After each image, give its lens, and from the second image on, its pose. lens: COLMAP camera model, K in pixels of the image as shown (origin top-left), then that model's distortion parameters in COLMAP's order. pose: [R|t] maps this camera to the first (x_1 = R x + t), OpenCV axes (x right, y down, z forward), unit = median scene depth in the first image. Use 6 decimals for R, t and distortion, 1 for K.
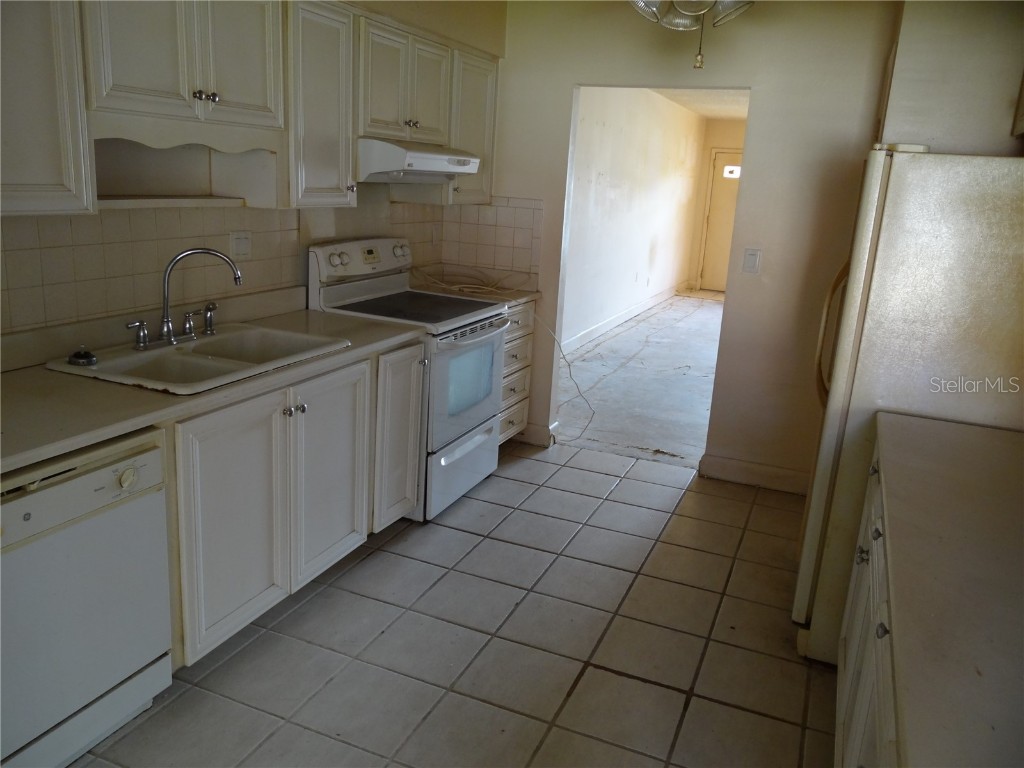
lens RADIAL K [[812.6, 0, 512.0], [0, 812.6, 384.0], [0, 0, 1]] dist [-0.002566, -0.003091]
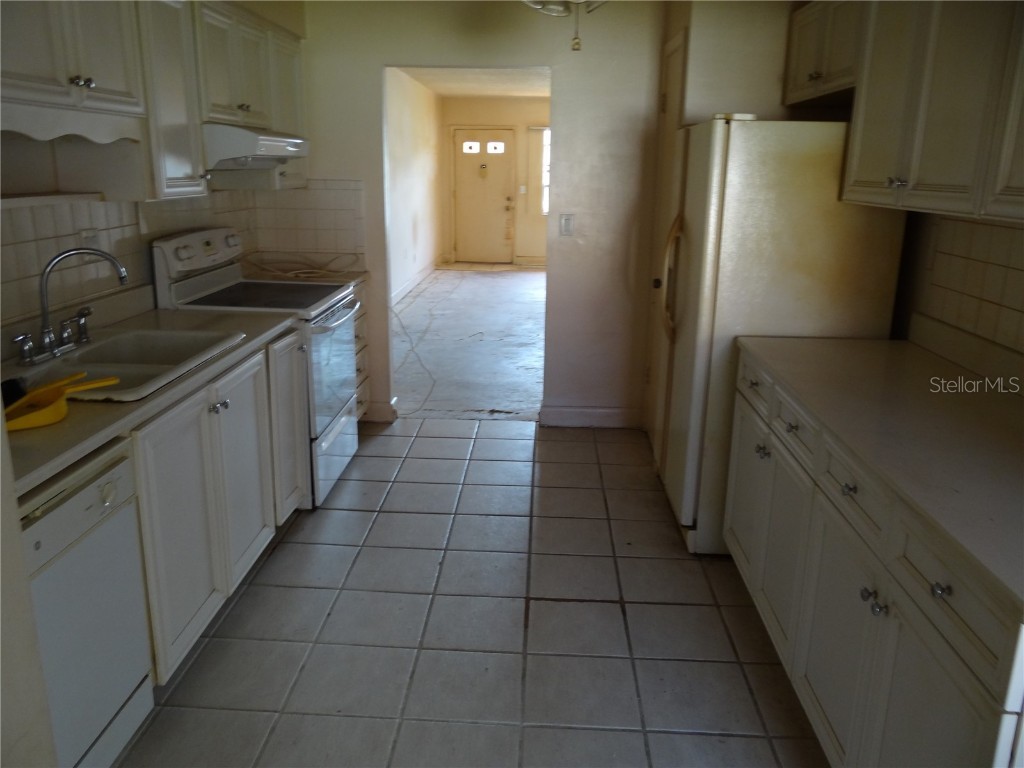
lens RADIAL K [[812.6, 0, 512.0], [0, 812.6, 384.0], [0, 0, 1]] dist [-0.002566, -0.003091]
pose [[0.936465, -0.134216, 0.324068, -0.185804], [0.126792, 0.990952, 0.044020, 0.005080], [-0.327044, -0.000134, 0.945009, -0.022039]]
